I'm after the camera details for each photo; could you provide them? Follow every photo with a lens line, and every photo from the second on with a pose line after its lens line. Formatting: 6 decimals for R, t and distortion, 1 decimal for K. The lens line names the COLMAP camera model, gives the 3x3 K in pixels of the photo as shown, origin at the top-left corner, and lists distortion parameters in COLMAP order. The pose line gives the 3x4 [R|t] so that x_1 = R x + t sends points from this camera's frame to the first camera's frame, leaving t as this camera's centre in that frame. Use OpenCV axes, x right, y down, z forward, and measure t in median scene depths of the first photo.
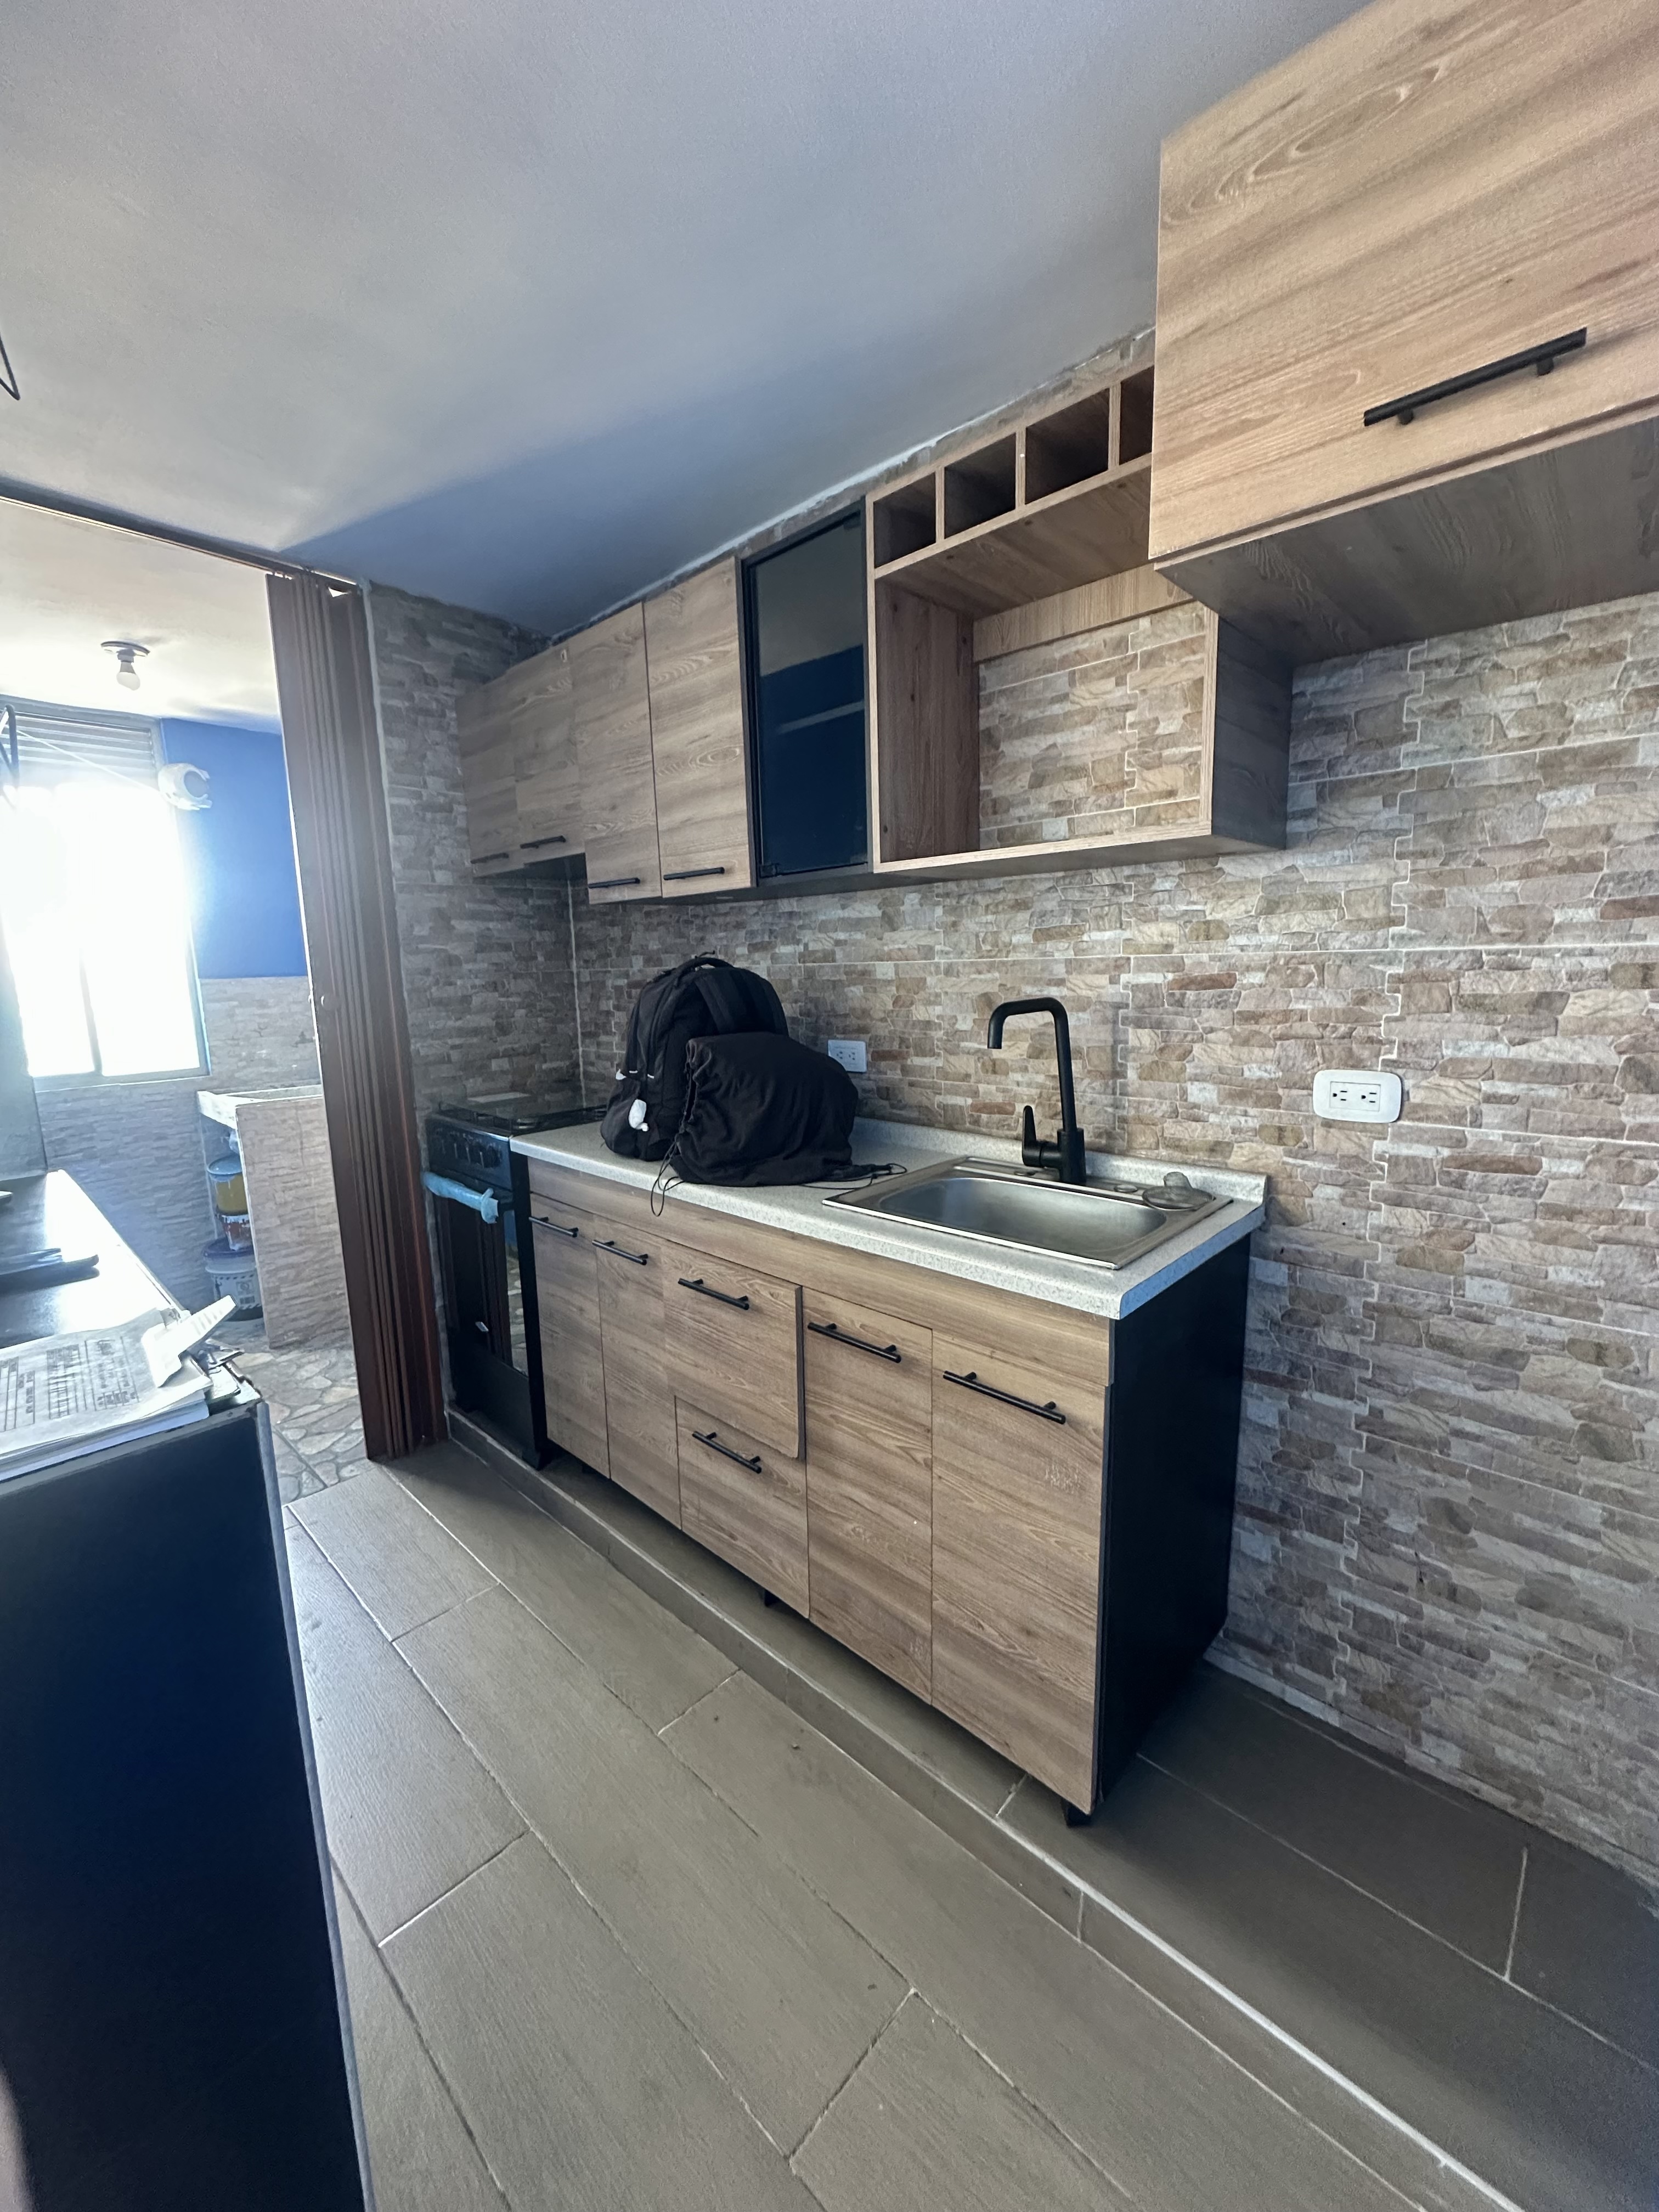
lens RADIAL K [[882.5, 0, 827.9], [0, 882.5, 1103.7], [0, 0, 1]] dist [-0.004510, 0.000559]
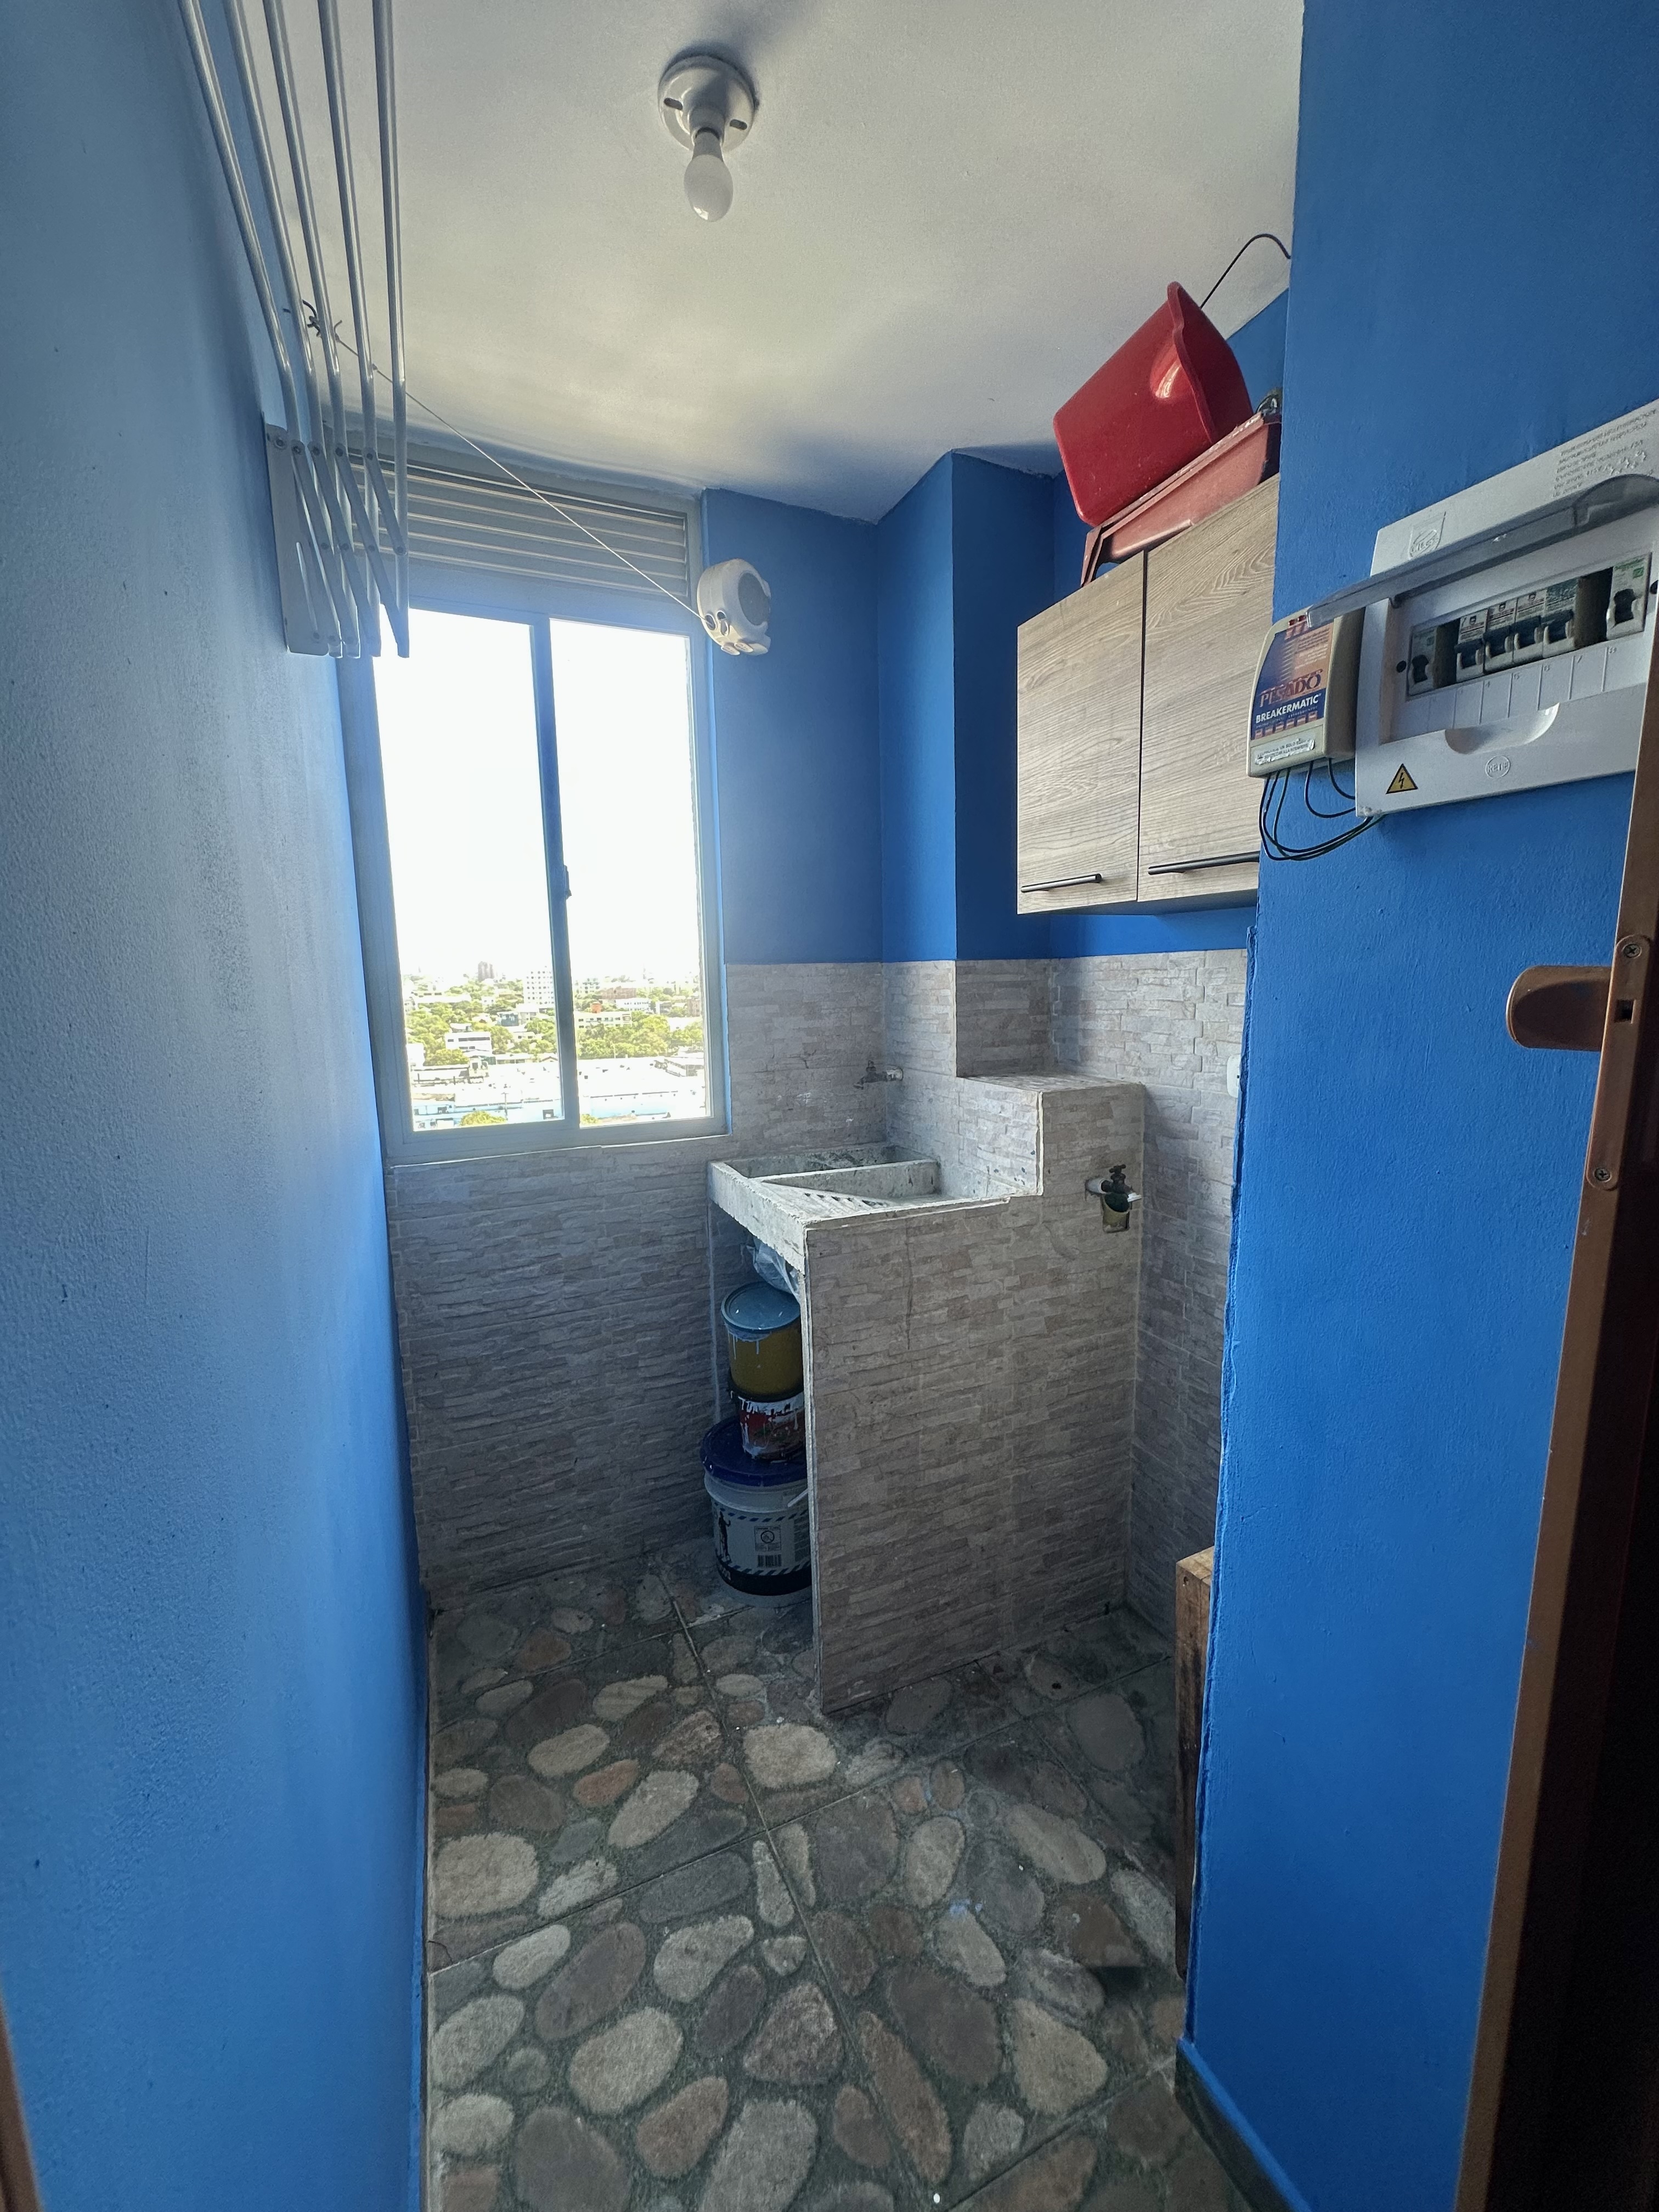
lens RADIAL K [[877.5, 0, 829.5], [0, 877.5, 1106.0], [0, 0, 1]] dist [-0.010159, 0.000134]
pose [[0.922857, 0.060605, -0.380345, -0.457185], [-0.064651, 0.997906, 0.002139, -0.059453], [0.379678, 0.022616, 0.924842, 0.534792]]
